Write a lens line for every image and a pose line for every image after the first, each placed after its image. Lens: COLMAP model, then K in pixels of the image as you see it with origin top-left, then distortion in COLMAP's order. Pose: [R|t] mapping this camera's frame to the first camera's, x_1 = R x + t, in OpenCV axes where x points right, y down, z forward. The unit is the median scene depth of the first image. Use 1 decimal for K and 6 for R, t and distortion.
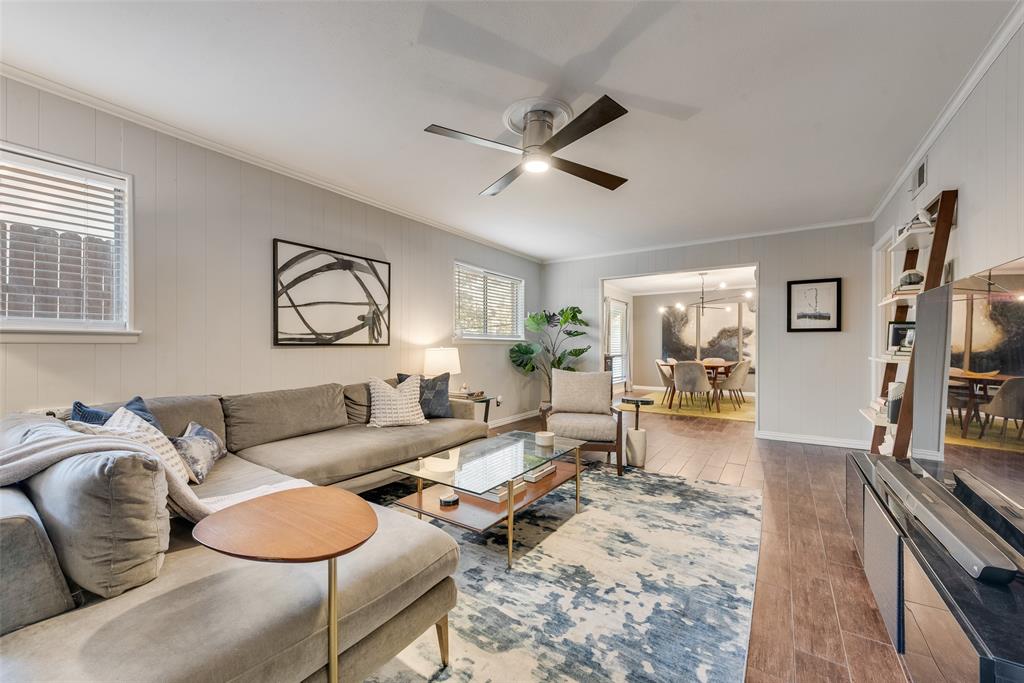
lens RADIAL K [[402.4, 0, 508.3], [0, 402.4, 344.0], [0, 0, 1]] dist [0.009782, -0.003438]
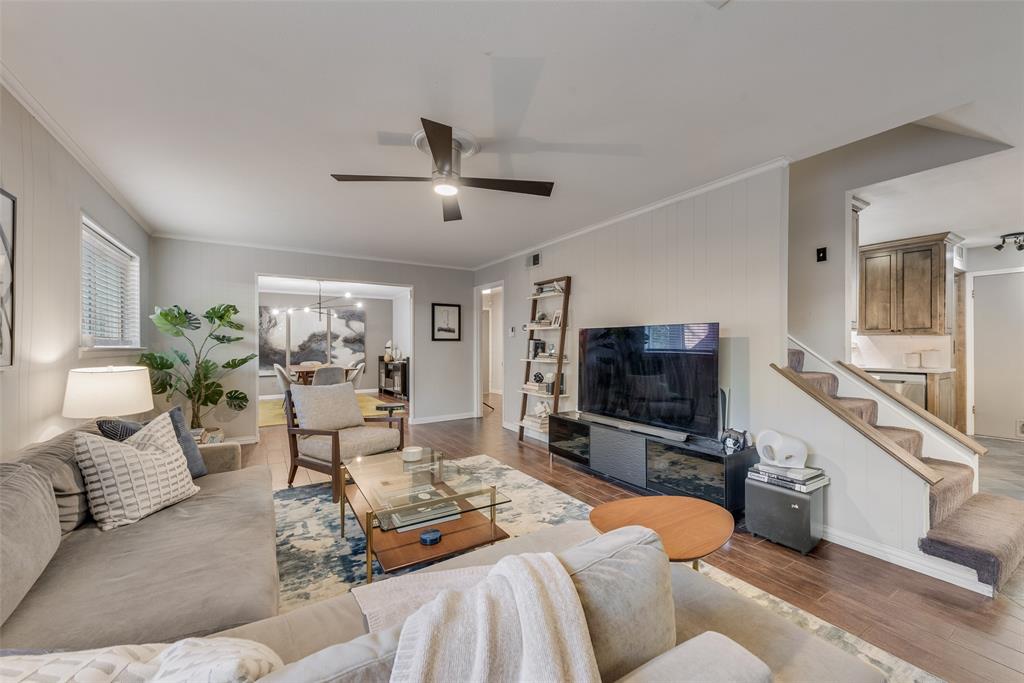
lens RADIAL K [[402.4, 0, 514.9], [0, 402.4, 344.4], [0, 0, 1]] dist [0.009782, -0.003438]
pose [[0.395400, -0.003437, 0.918503, -0.430524], [0.000058, 0.999993, 0.003717, -0.023217], [-0.918509, -0.001417, 0.395397, 0.224084]]
